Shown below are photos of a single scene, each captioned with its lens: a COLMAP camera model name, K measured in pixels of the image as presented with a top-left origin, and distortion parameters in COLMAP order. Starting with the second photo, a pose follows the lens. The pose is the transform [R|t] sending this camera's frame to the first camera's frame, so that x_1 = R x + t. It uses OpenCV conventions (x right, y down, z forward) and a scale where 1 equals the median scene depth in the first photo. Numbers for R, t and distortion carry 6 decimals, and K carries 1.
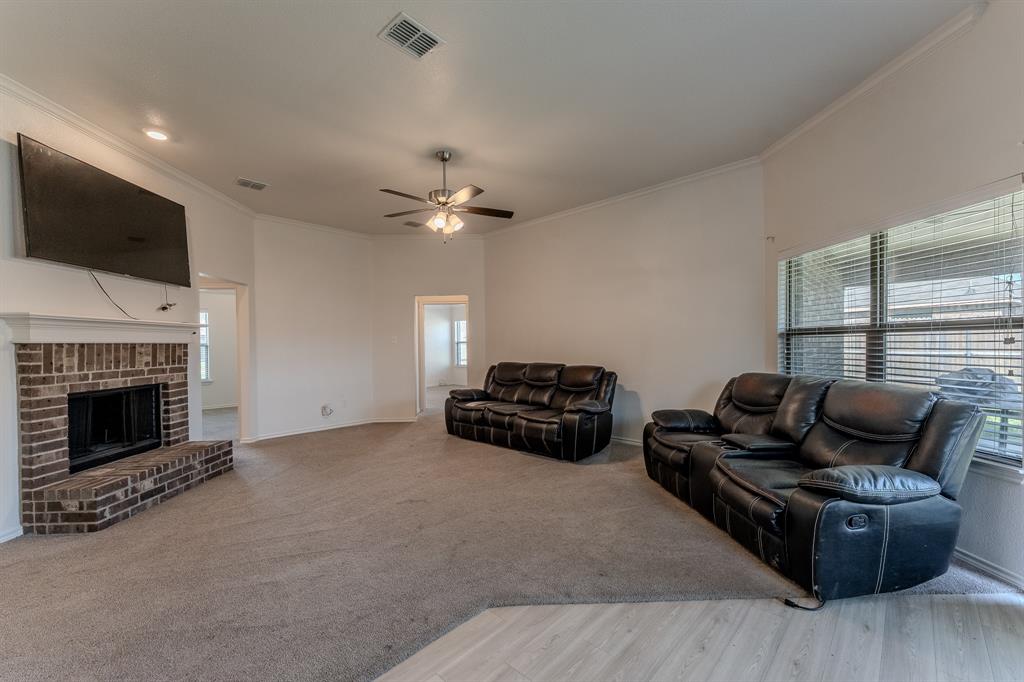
lens RADIAL K [[418.4, 0, 529.6], [0, 418.4, 344.1], [0, 0, 1]] dist [0.018246, 0.000258]
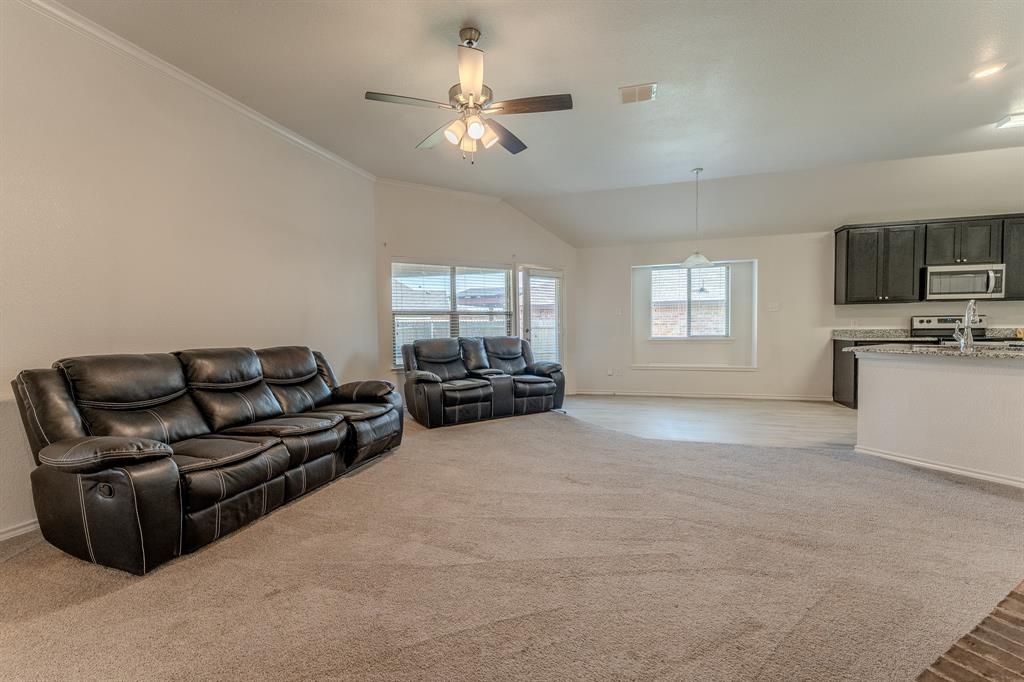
lens RADIAL K [[422.6, 0, 512.0], [0, 422.6, 341.0], [0, 0, 1]] dist [-0.006913, -0.000153]
pose [[-0.424233, -0.016186, 0.905408, -0.905842], [0.013439, 0.999618, 0.024167, 0.040414], [-0.905453, 0.022420, -0.423853, 1.291092]]
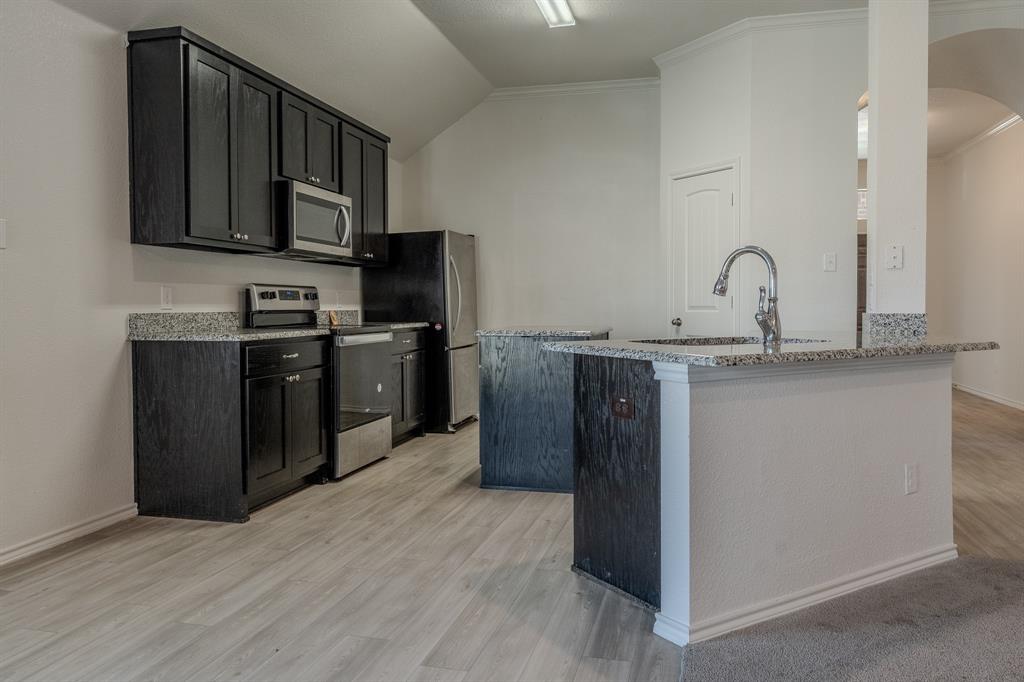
lens RADIAL K [[738.9, 0, 512.0], [0, 738.9, 341.0], [0, 0, 1]] dist [0.000587, 0.000005]
pose [[-0.885562, 0.034269, -0.463255, 0.020052], [0.012221, 0.998649, 0.050512, 0.045038], [0.464360, 0.039070, -0.884785, 0.650177]]
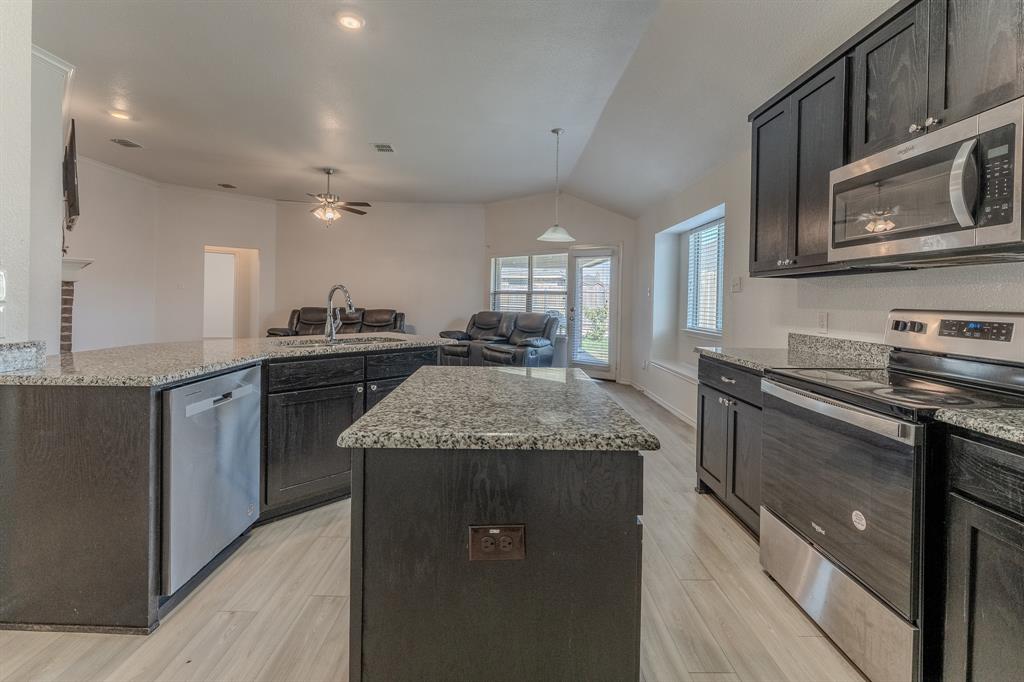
lens RADIAL K [[443.7, 0, 511.6], [0, 443.7, 300.6], [0, 0, 1]] dist [-0.000766, -0.000054]
pose [[0.727311, 0.022504, 0.685938, -0.861116], [-0.029856, 0.999554, -0.001135, 0.011617], [-0.685658, -0.019654, 0.727659, -0.687842]]
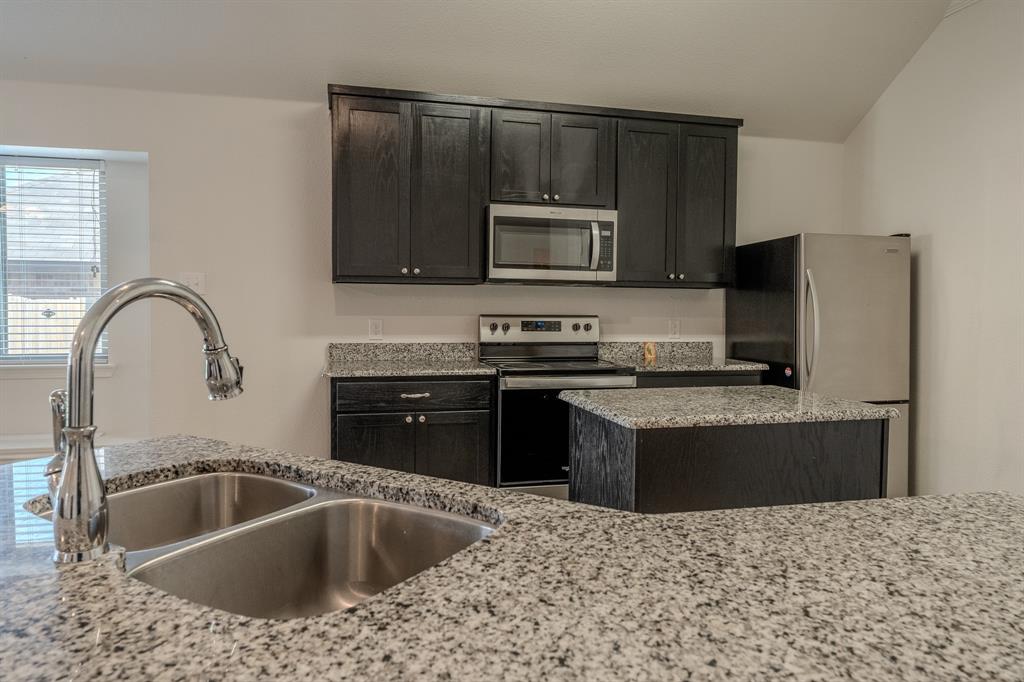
lens RADIAL K [[659.9, 0, 507.8], [0, 659.9, 319.0], [0, 0, 1]] dist [0.054433, 0.000121]
pose [[-0.831835, -0.003230, 0.555013, -0.785701], [-0.001390, 0.999992, 0.003737, 0.010395], [-0.555021, 0.002337, -0.831833, 0.234394]]
